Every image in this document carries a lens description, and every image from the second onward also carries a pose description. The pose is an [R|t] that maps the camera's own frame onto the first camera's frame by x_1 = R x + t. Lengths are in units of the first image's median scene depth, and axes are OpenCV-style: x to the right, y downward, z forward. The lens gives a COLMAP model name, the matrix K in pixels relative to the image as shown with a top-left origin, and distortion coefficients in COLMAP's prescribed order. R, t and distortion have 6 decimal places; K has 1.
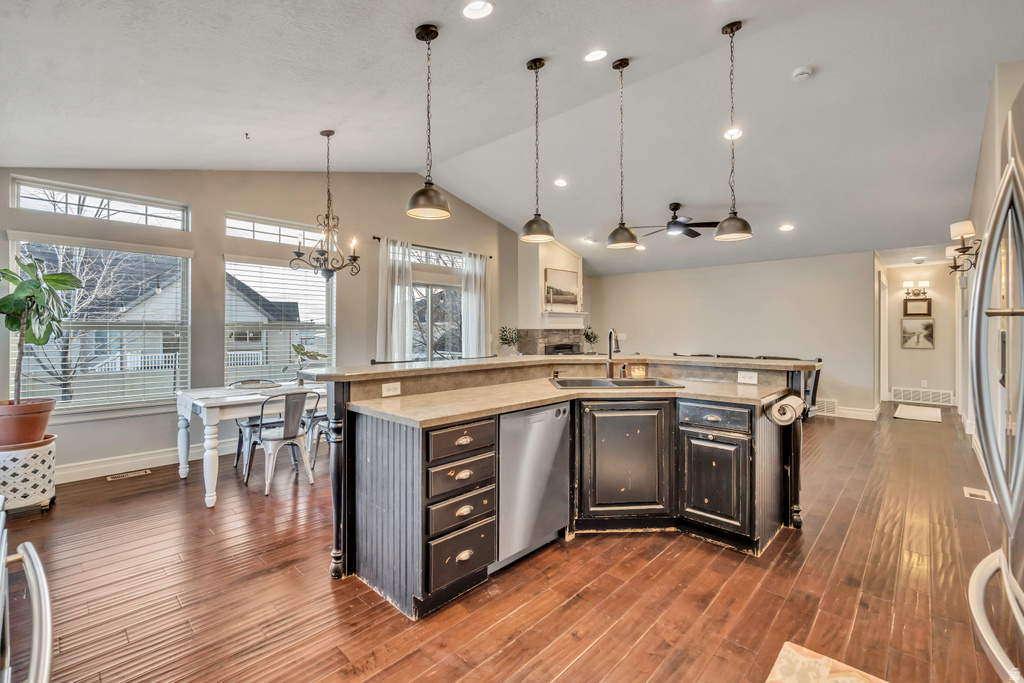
lens RADIAL K [[441.7, 0, 514.1], [0, 441.7, 332.0], [0, 0, 1]] dist [-0.005094, 0.002273]
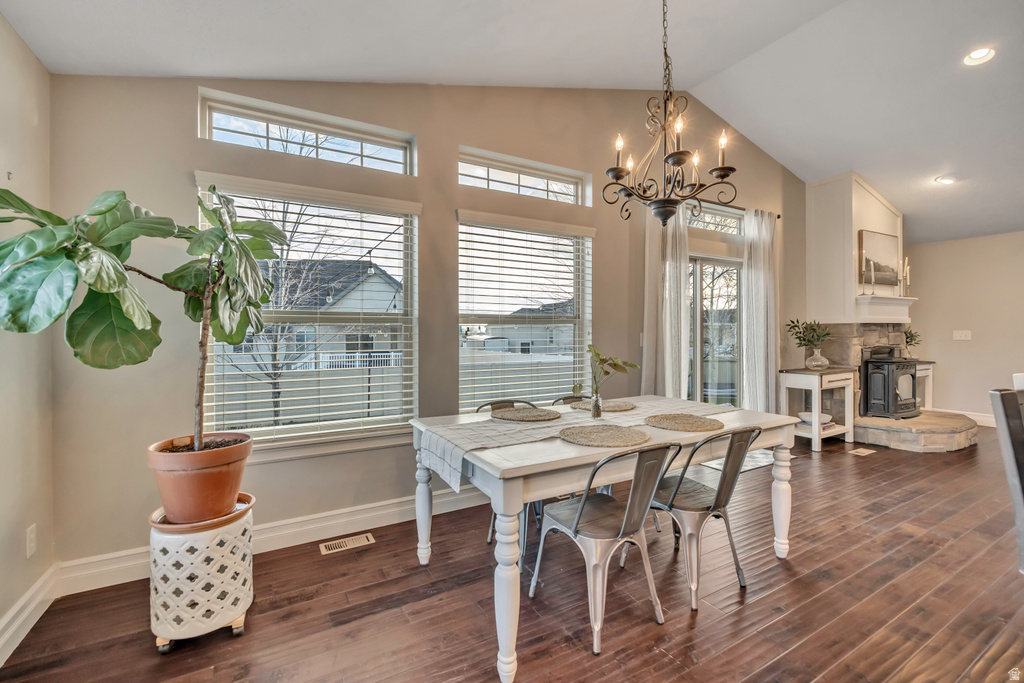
lens RADIAL K [[441.7, 0, 515.1], [0, 441.7, 337.6], [0, 0, 1]] dist [-0.005094, 0.002273]
pose [[0.955776, -0.004914, -0.294054, -0.394808], [0.006356, 0.999972, 0.003950, 0.015164], [0.294026, -0.005645, 0.955781, 0.401785]]
